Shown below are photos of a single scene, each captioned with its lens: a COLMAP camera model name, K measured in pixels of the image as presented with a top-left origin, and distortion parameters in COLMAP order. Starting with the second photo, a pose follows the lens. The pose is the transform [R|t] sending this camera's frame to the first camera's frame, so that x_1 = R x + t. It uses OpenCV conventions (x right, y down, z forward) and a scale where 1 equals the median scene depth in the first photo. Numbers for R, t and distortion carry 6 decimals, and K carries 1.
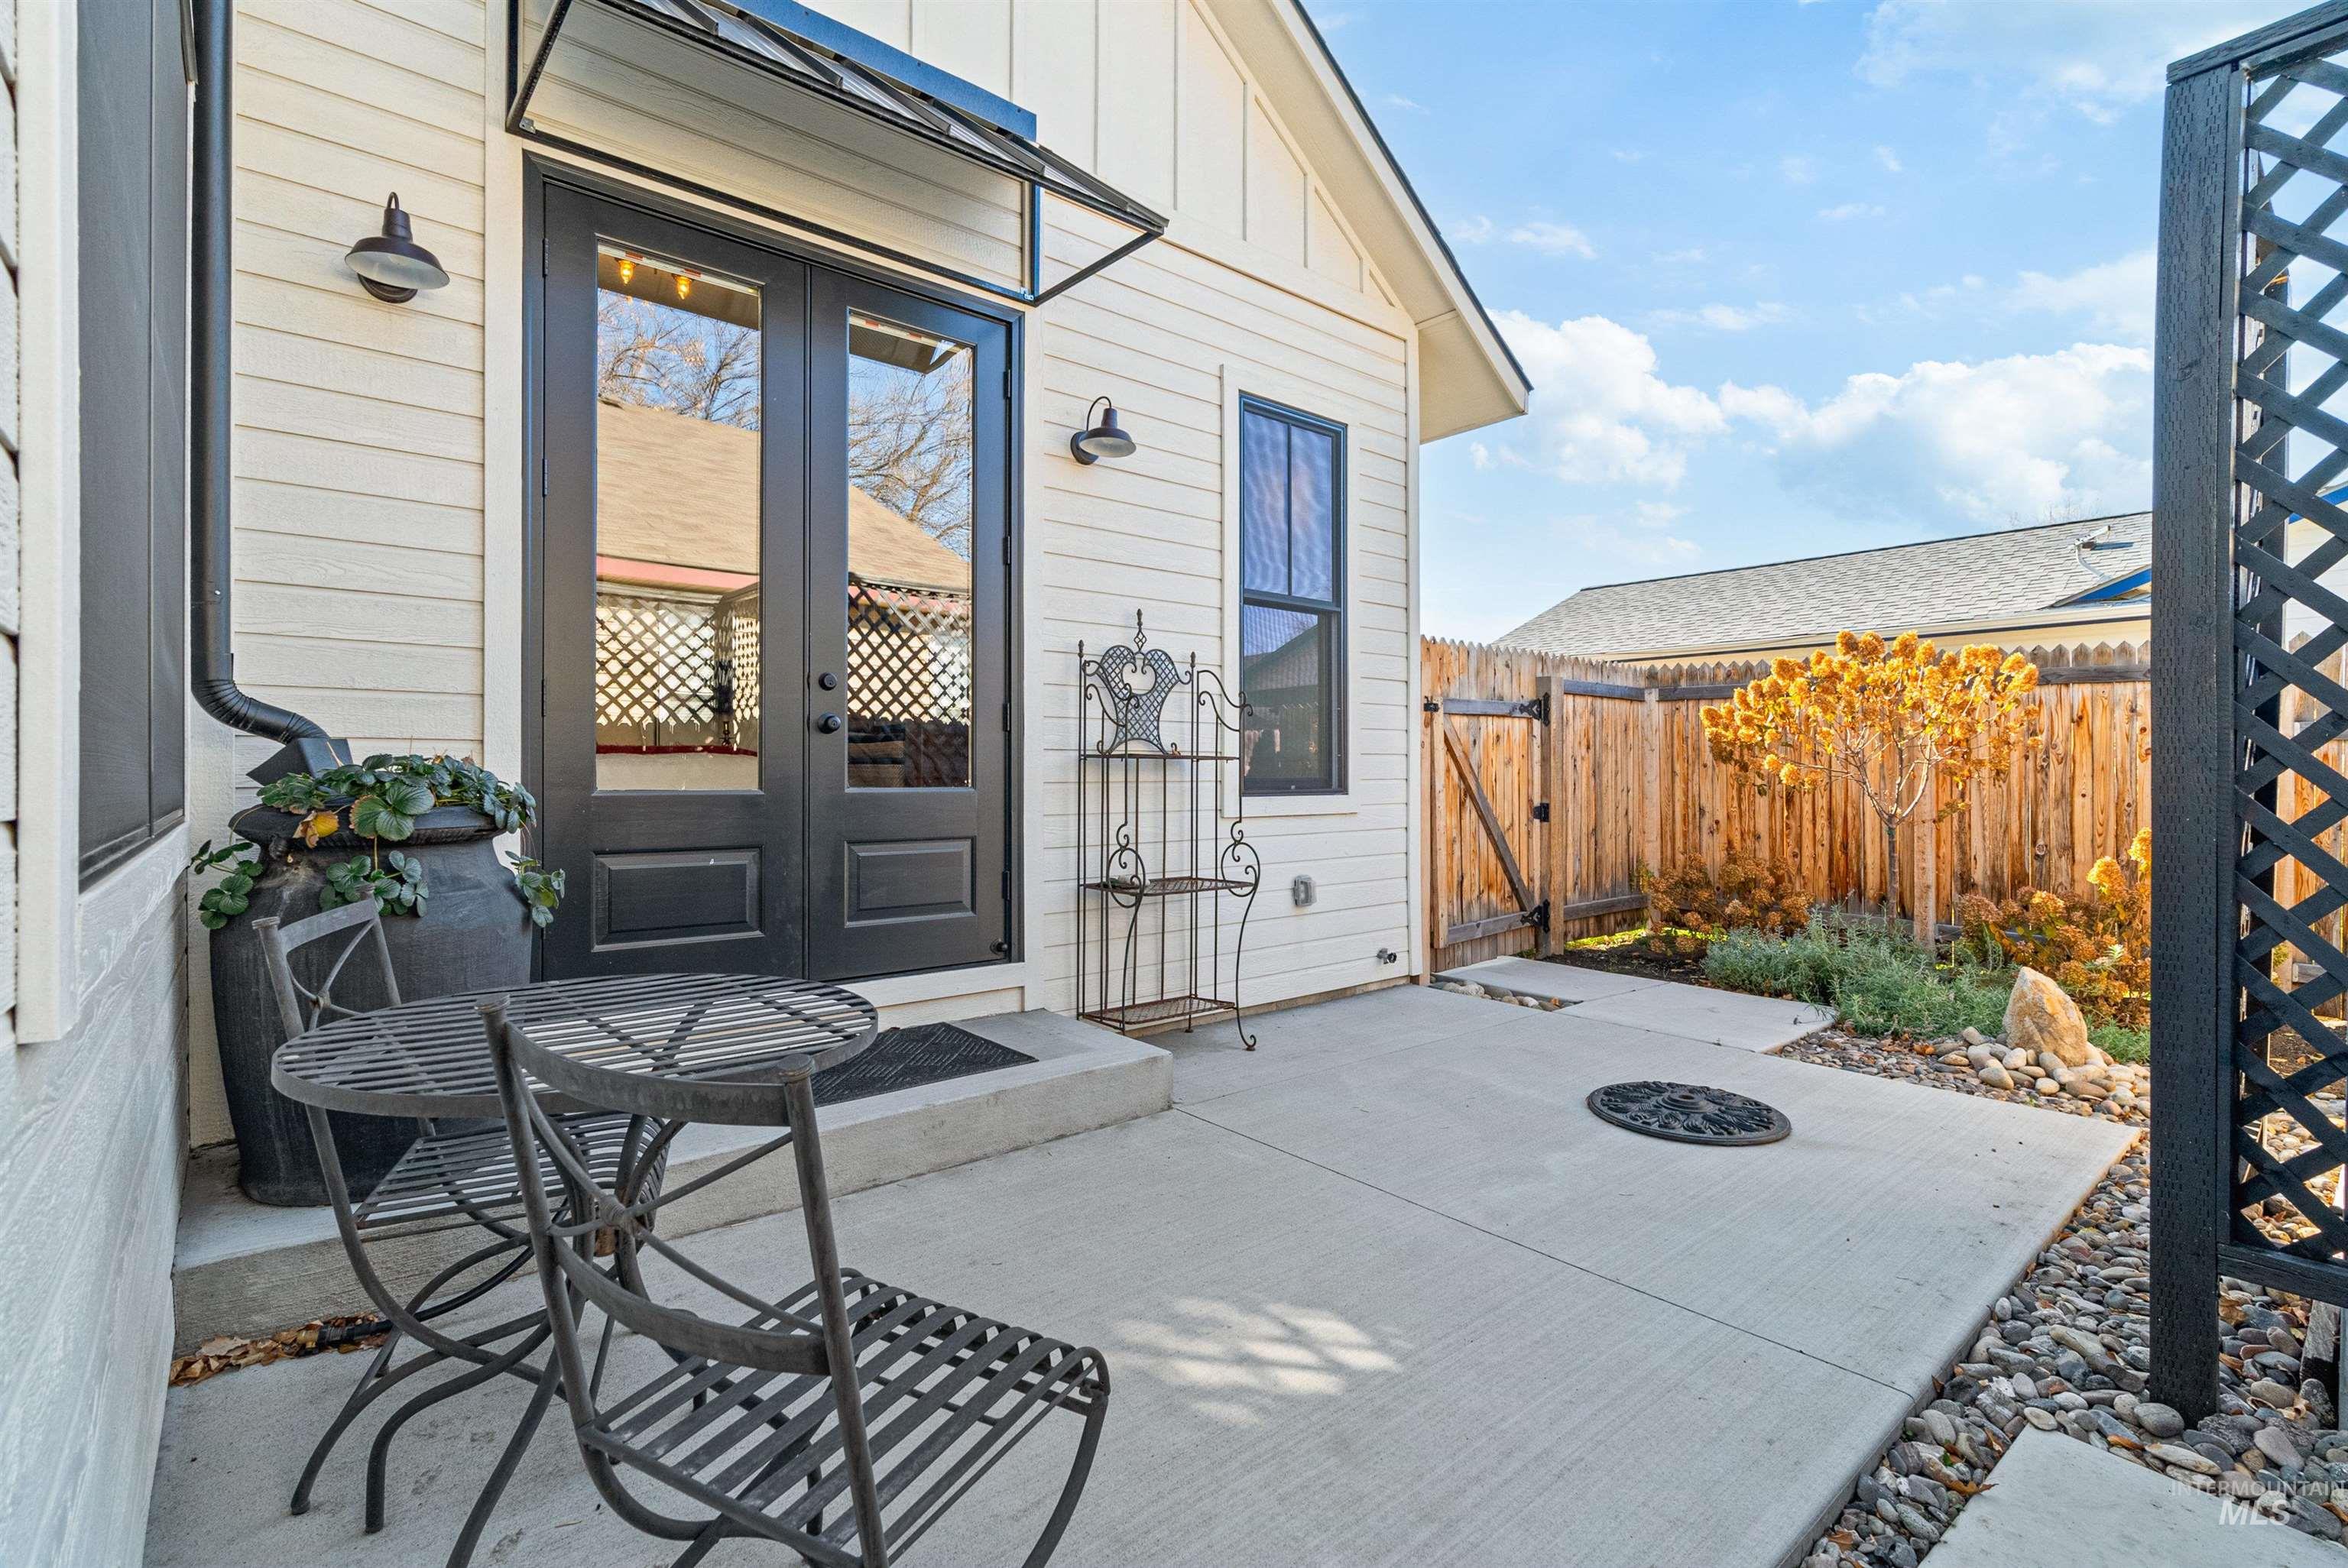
lens RADIAL K [[1077.4, 0, 1178.4], [0, 1077.4, 760.8], [0, 0, 1]] dist [-0.002434, 0.000003]
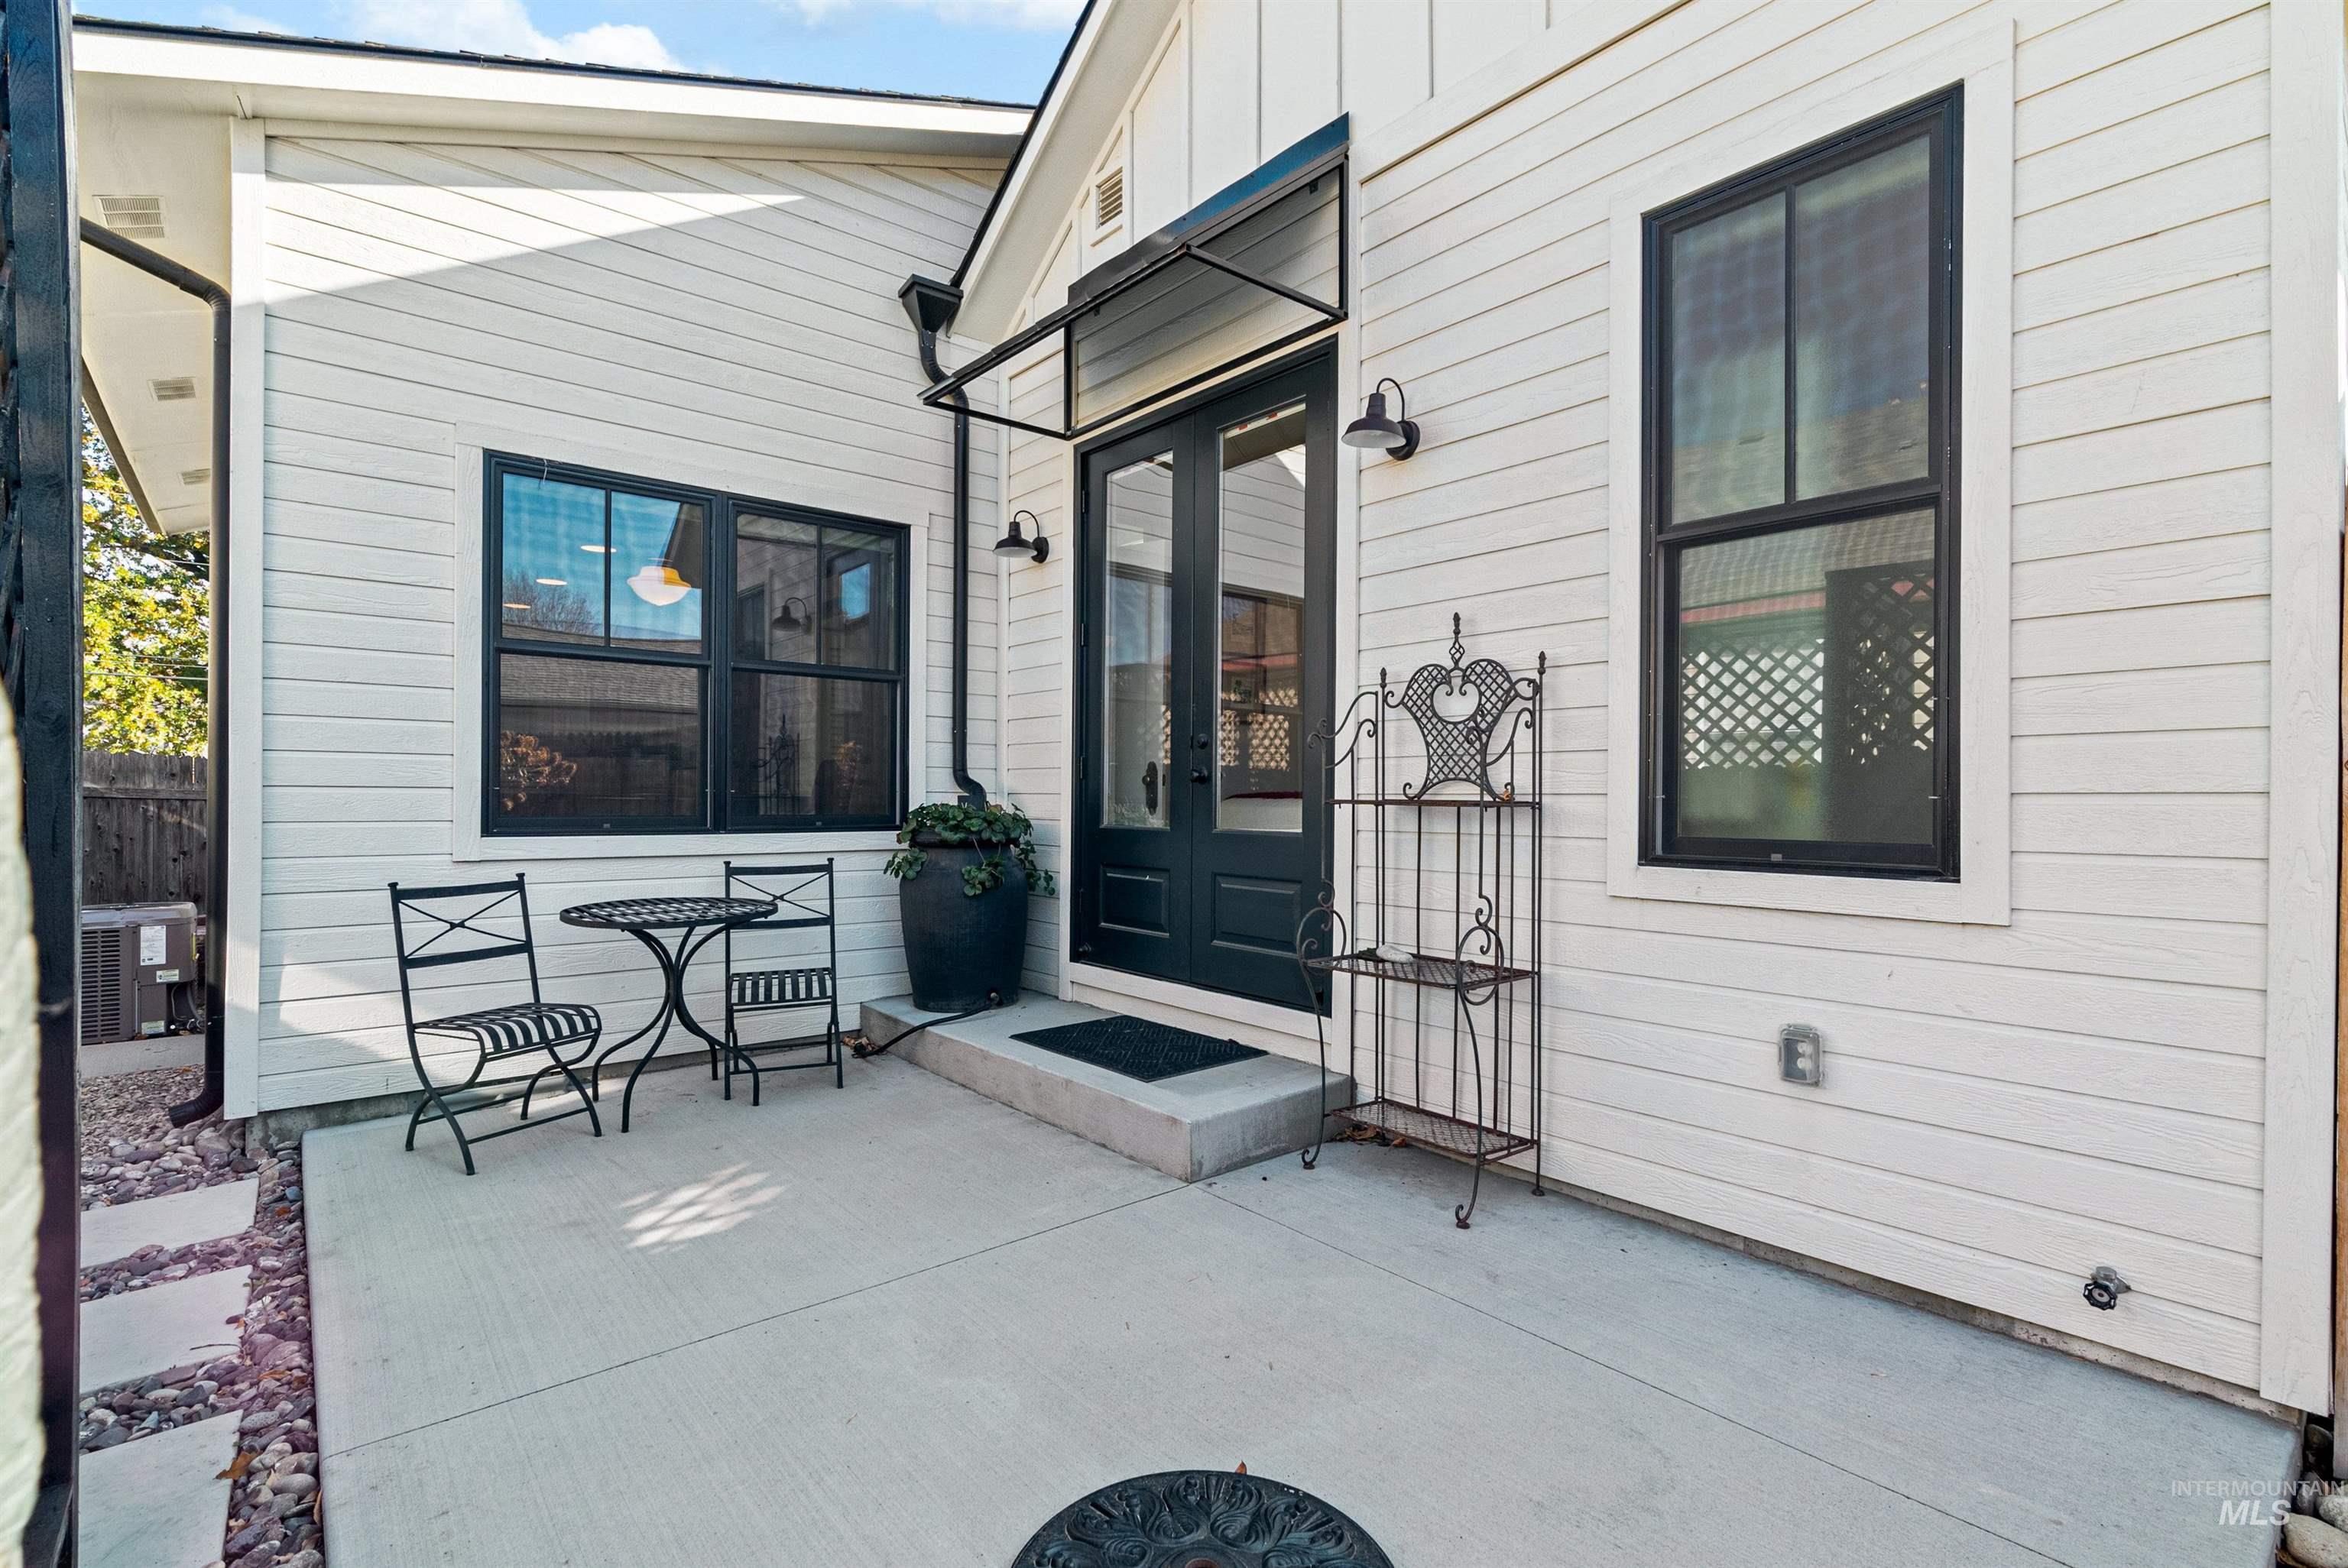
lens RADIAL K [[1073.1, 0, 1174.0], [0, 1073.1, 784.0], [0, 0, 1]] dist [-0.022185, -0.000062]
pose [[0.002751, -0.016880, -0.999854, 0.842360], [-0.006186, 0.999838, -0.016897, -0.002771], [0.999977, 0.006231, 0.002646, 0.905584]]
